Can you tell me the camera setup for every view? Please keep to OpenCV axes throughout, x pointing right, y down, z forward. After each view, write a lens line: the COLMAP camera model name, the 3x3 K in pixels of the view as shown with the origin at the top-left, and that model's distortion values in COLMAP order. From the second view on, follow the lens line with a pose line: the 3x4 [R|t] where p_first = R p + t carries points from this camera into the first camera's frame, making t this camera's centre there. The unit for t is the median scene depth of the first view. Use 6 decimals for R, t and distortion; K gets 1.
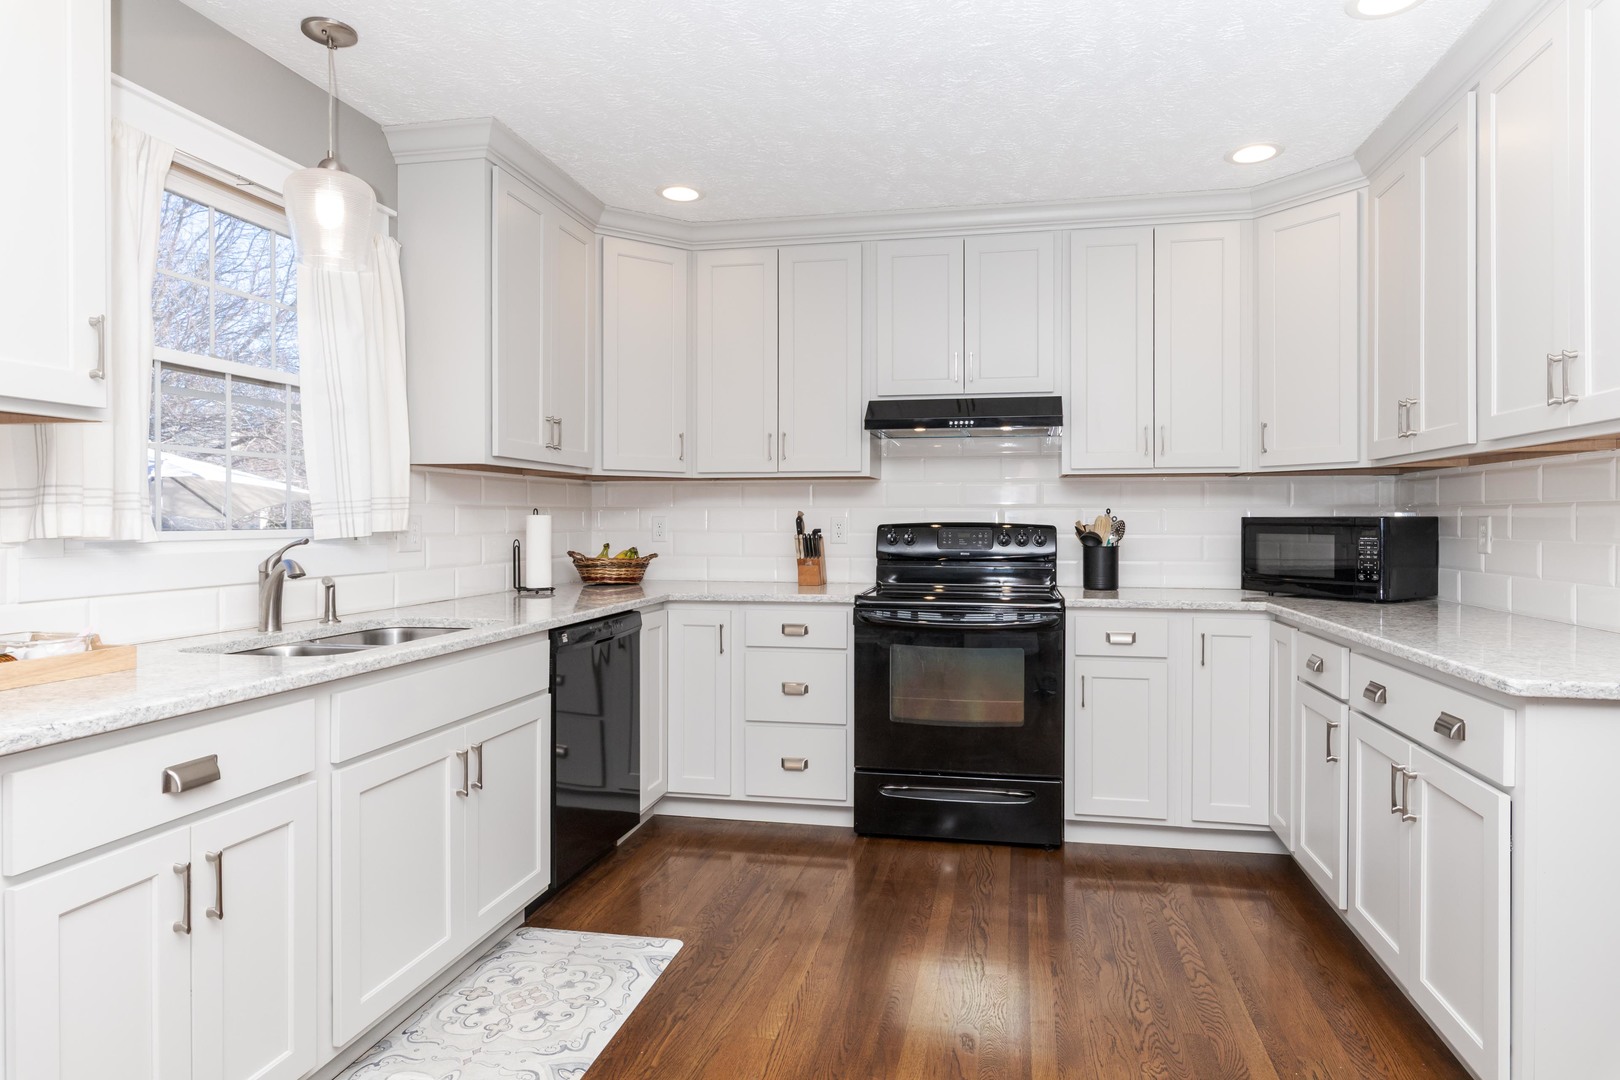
lens RADIAL K [[911.4, 0, 896.8], [0, 911.4, 526.8], [0, 0, 1]] dist [0.003998, 0.000370]
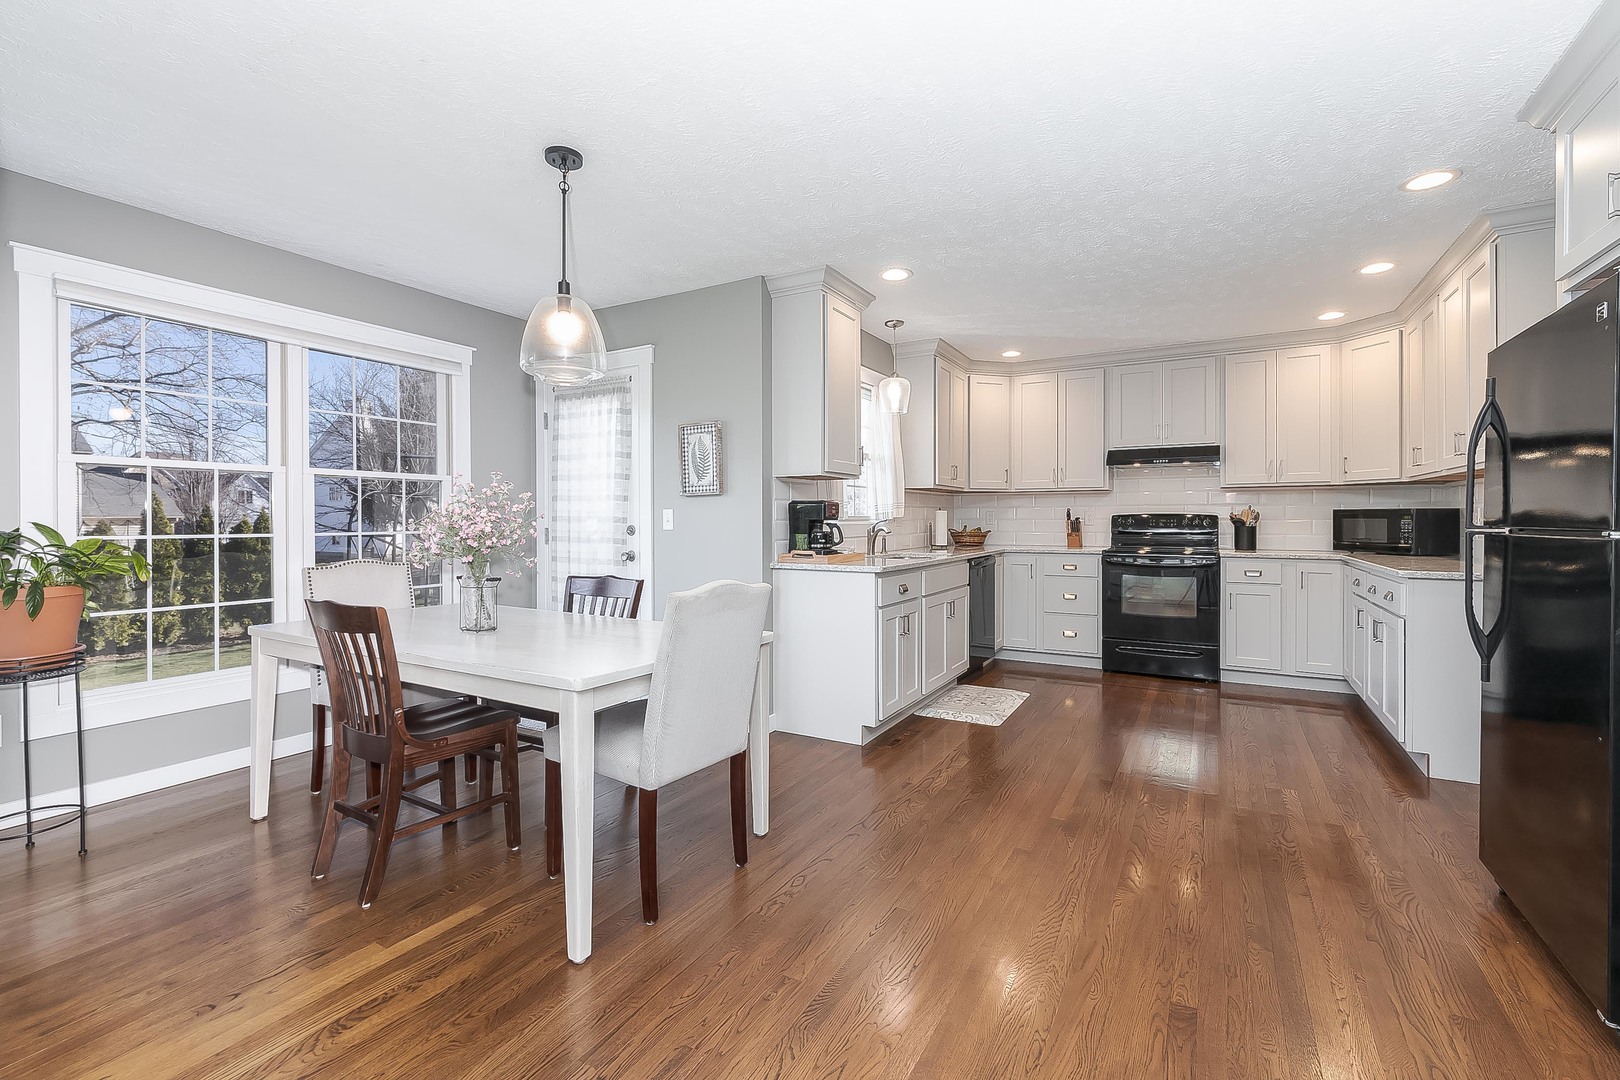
lens RADIAL K [[706.5, 0, 835.9], [0, 706.5, 525.1], [0, 0, 1]] dist [0.002200, 0.000554]
pose [[0.936866, 0.001777, -0.349684, -0.051170], [-0.000714, 0.999995, 0.003171, 0.016188], [0.349688, -0.002721, 0.936862, -0.648059]]
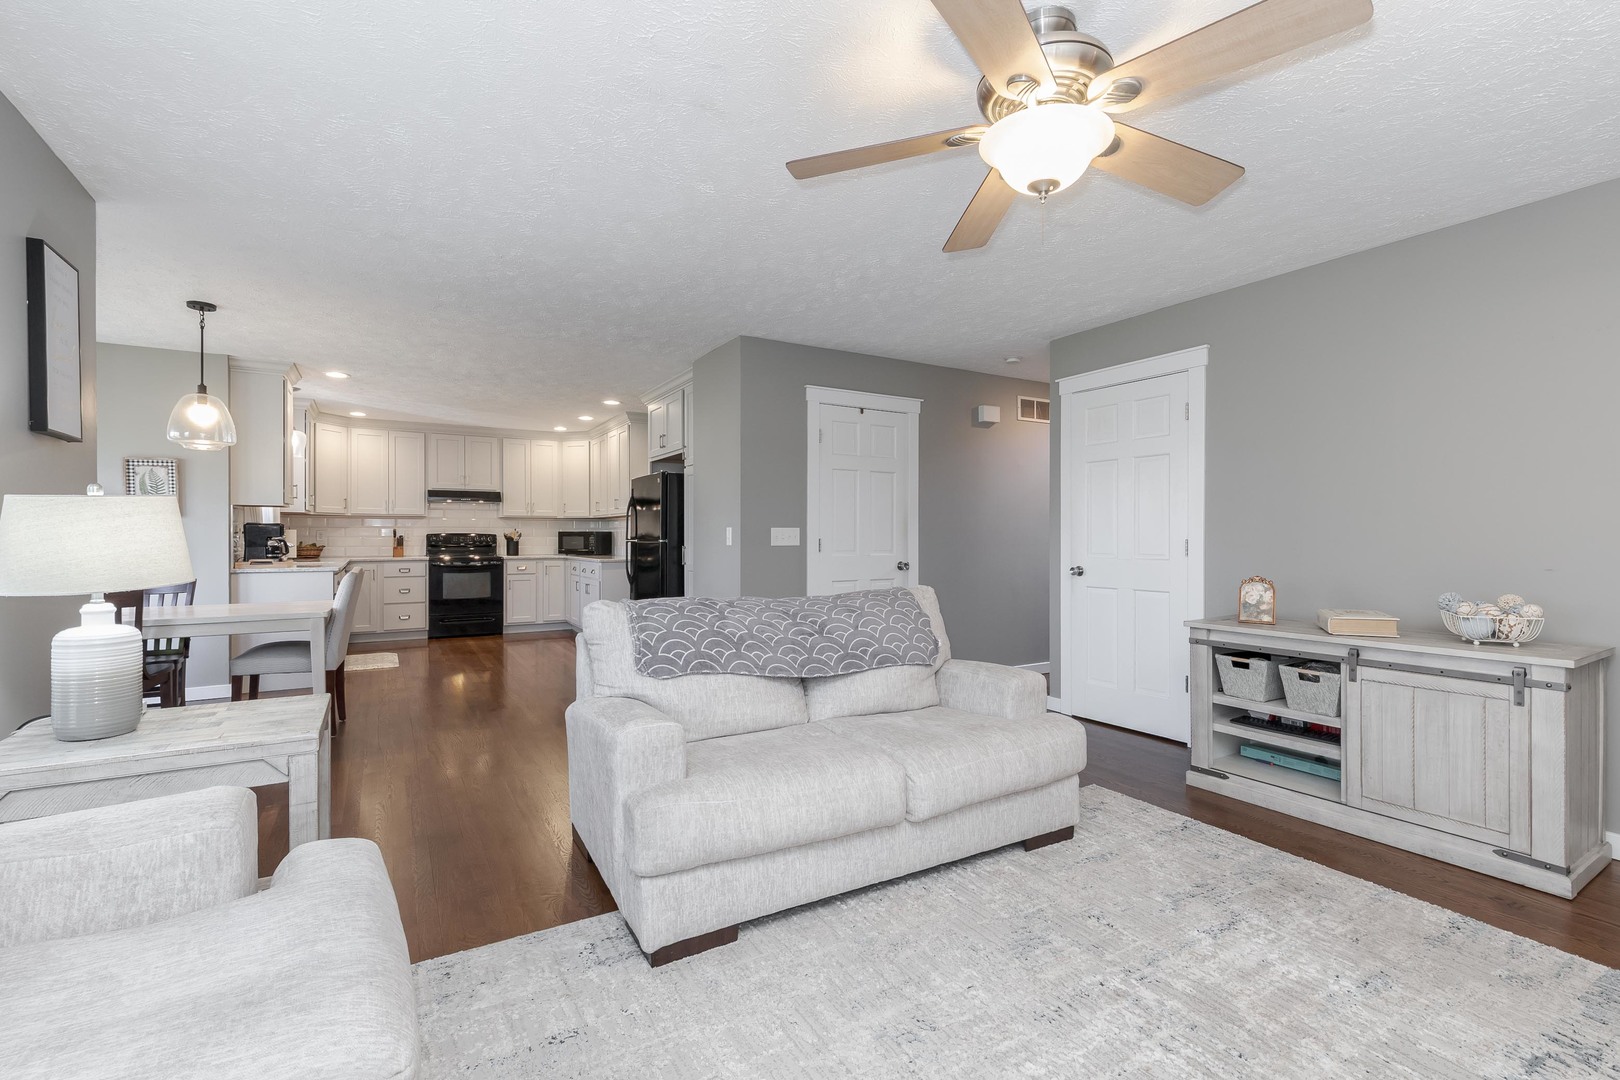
lens RADIAL K [[737.0, 0, 789.8], [0, 737.0, 538.4], [0, 0, 1]] dist [0.000226, -0.000025]
pose [[0.801589, -0.001572, 0.597873, -0.538516], [0.003034, 0.999994, -0.001439, 0.020073], [-0.597868, 0.002968, 0.801589, -1.619512]]
